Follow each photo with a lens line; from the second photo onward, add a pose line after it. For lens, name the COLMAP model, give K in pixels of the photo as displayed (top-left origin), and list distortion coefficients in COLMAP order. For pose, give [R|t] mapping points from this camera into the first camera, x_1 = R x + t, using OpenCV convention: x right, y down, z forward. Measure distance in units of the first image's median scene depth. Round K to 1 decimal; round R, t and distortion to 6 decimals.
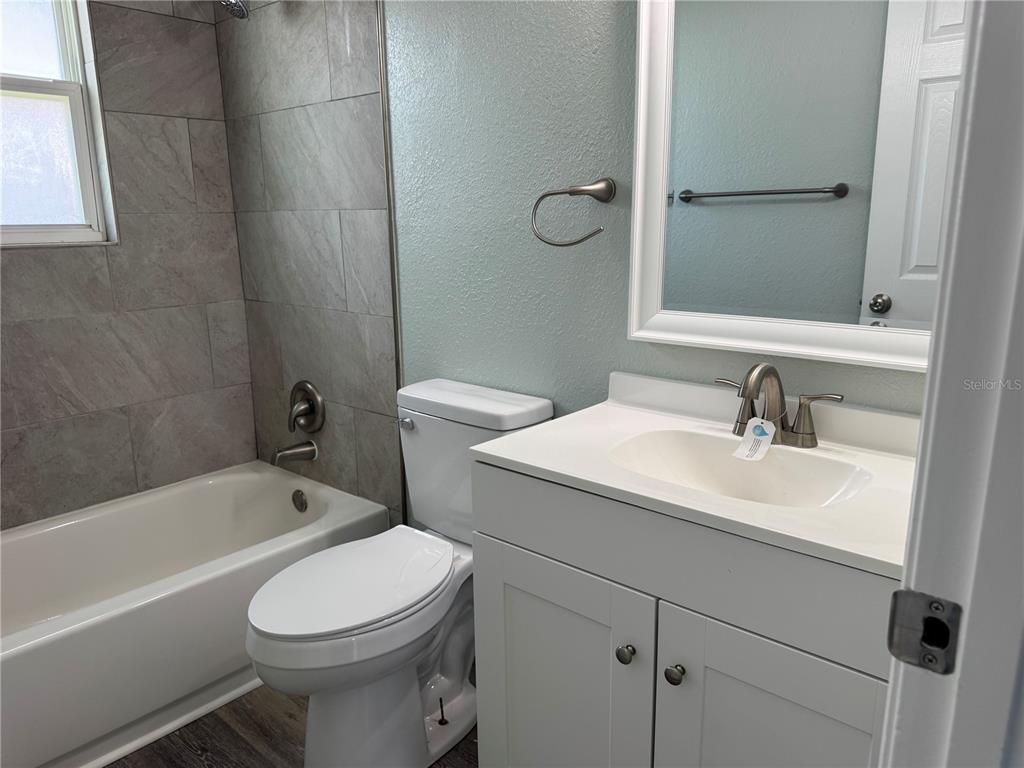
lens RADIAL K [[730.6, 0, 512.0], [0, 730.6, 384.0], [0, 0, 1]] dist [0.070662, -0.118207]
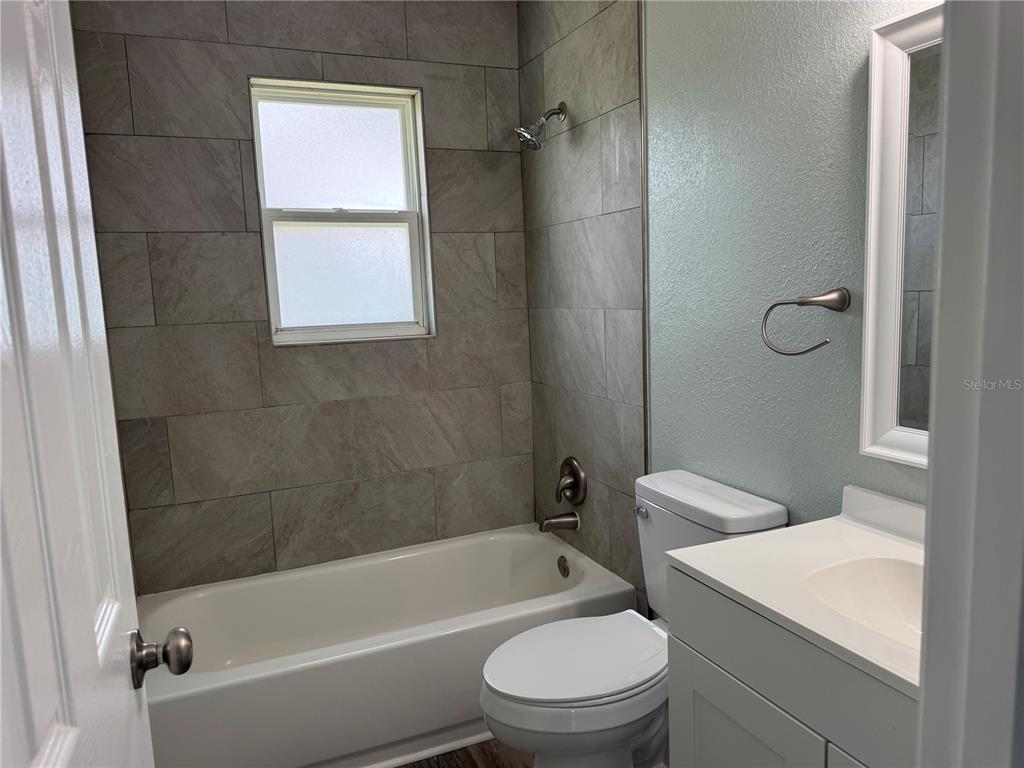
lens RADIAL K [[720.2, 0, 512.0], [0, 720.2, 384.0], [0, 0, 1]] dist [0.143335, -0.275697]
pose [[0.904046, 0.033315, -0.426136, 0.108403], [-0.066555, 0.995770, -0.063349, -0.043583], [0.422223, 0.085632, 0.902438, -0.039503]]
